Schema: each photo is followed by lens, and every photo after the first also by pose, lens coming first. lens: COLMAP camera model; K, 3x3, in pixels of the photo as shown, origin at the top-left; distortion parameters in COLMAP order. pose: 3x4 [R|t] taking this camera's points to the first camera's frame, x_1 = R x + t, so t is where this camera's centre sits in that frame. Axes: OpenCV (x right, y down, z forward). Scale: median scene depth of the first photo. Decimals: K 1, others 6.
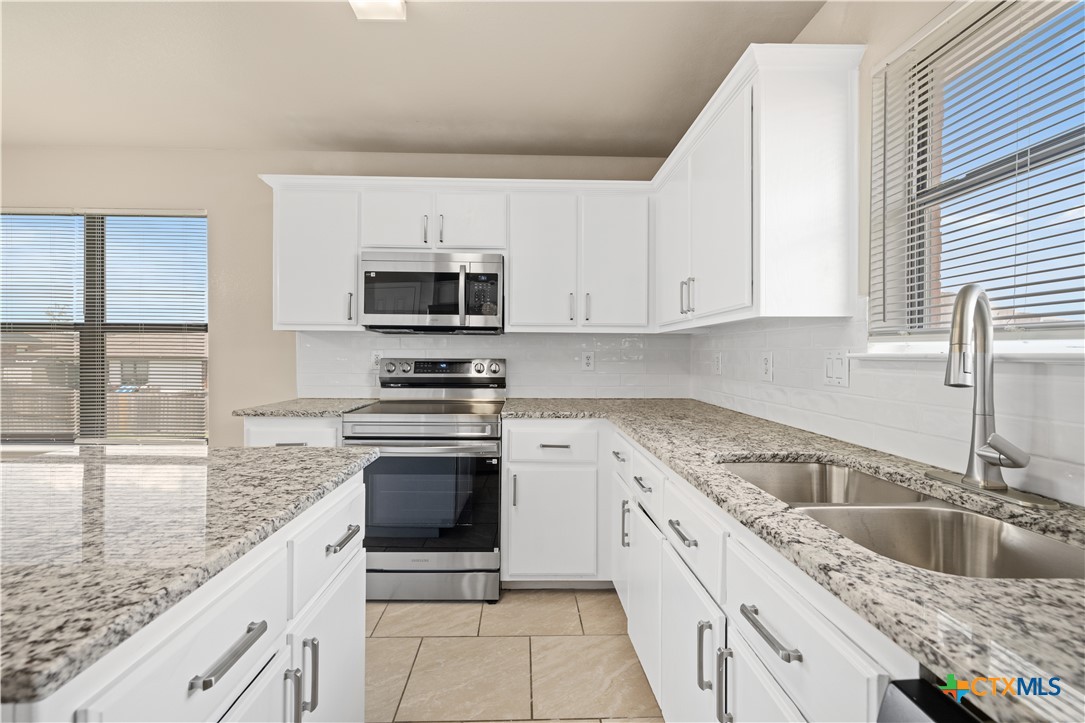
lens RADIAL K [[458.1, 0, 534.7], [0, 458.1, 358.8], [0, 0, 1]] dist [0.004118, -0.000422]
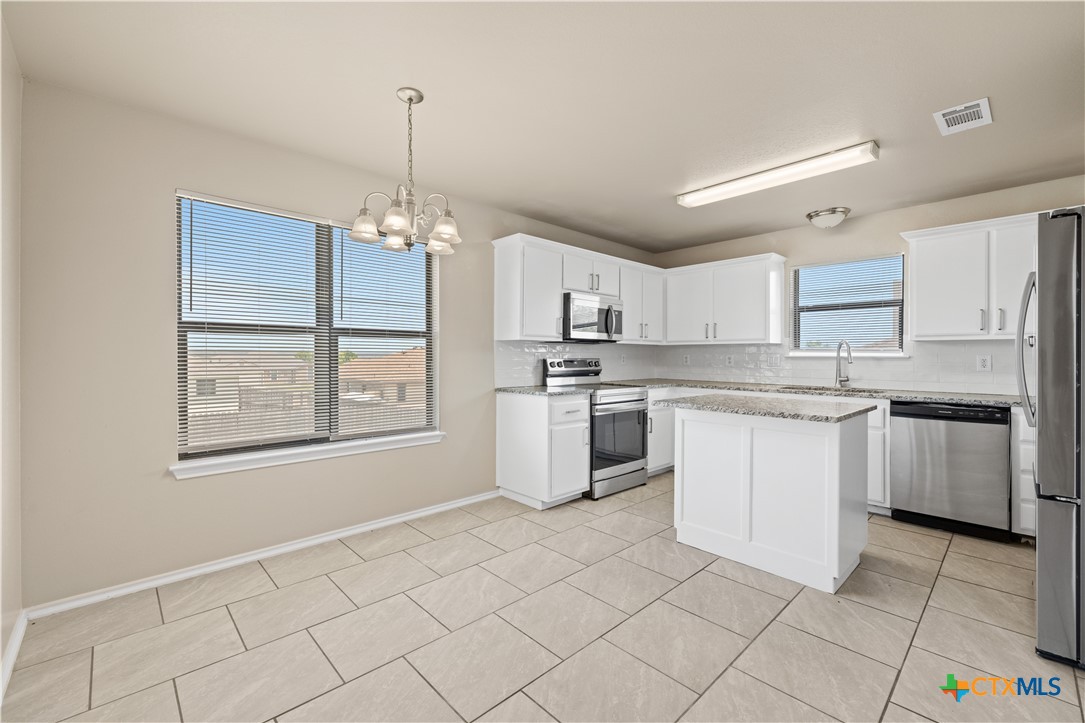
lens RADIAL K [[458.1, 0, 523.4], [0, 458.1, 359.4], [0, 0, 1]] dist [0.004118, -0.000422]
pose [[0.754413, -0.007885, 0.656353, -1.452873], [0.007574, 0.999966, 0.003308, -0.004311], [-0.656357, 0.002476, 0.754447, -0.101280]]
